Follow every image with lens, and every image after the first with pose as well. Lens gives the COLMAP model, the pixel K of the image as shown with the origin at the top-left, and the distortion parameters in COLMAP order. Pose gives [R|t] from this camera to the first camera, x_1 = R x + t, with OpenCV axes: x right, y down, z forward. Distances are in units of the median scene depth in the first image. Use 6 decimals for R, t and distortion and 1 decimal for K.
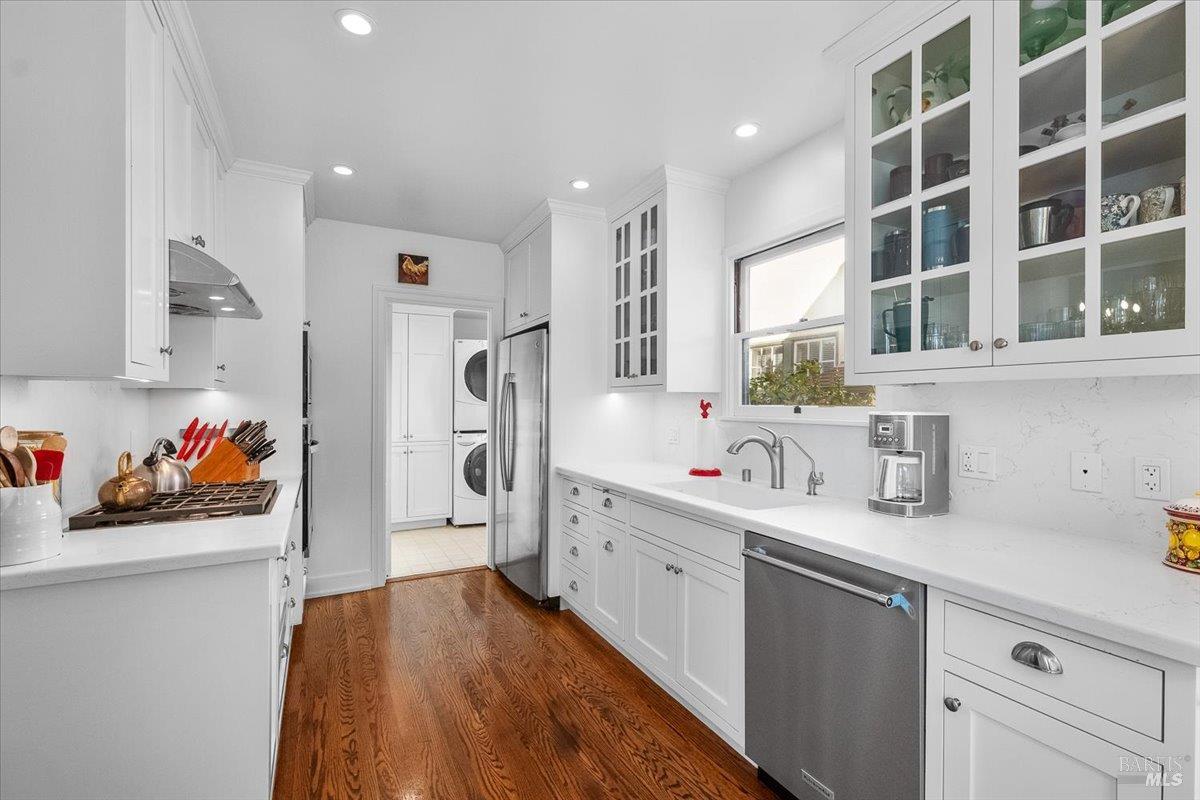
lens RADIAL K [[549.5, 0, 592.0], [0, 549.5, 404.4], [0, 0, 1]] dist [0.000567, 0.000276]
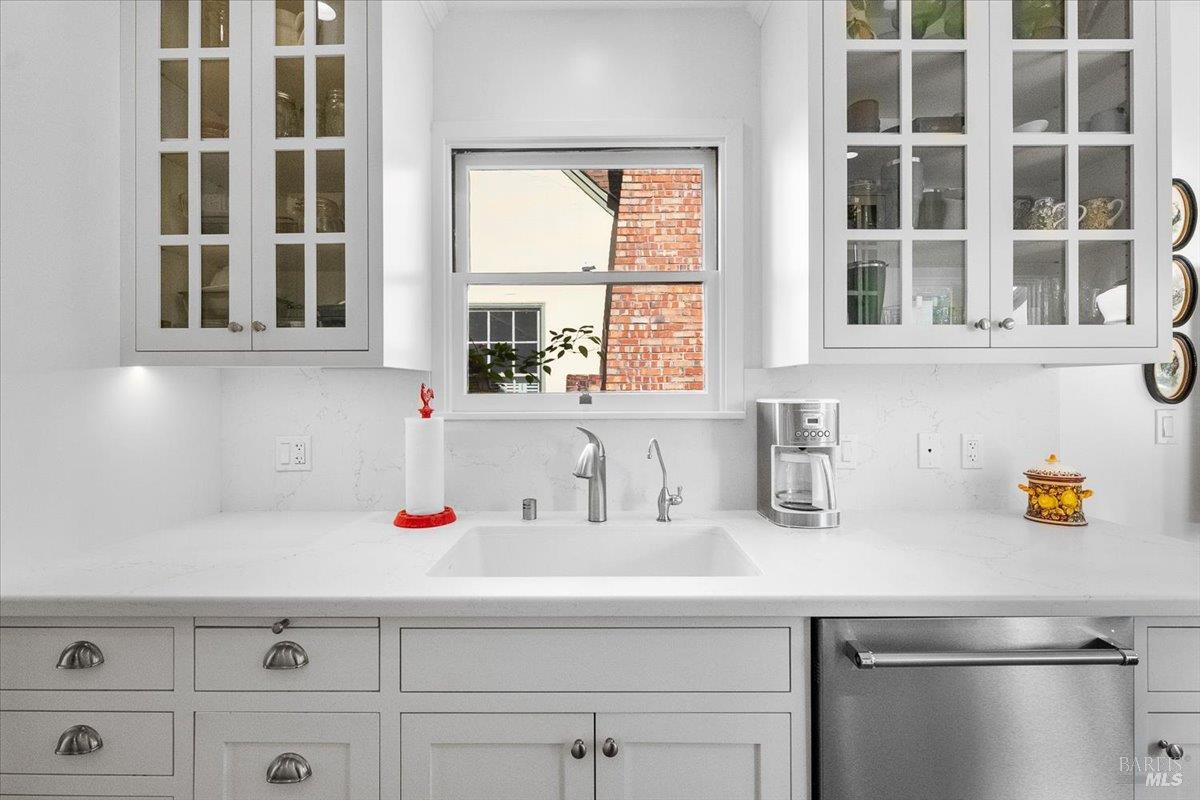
lens RADIAL K [[549.5, 0, 608.2], [0, 549.5, 385.9], [0, 0, 1]] dist [0.000567, 0.000276]
pose [[0.440970, 0.003382, 0.897516, -0.212660], [0.006180, 0.999958, -0.006804, -0.001565], [-0.897501, 0.008547, 0.440930, 0.636873]]
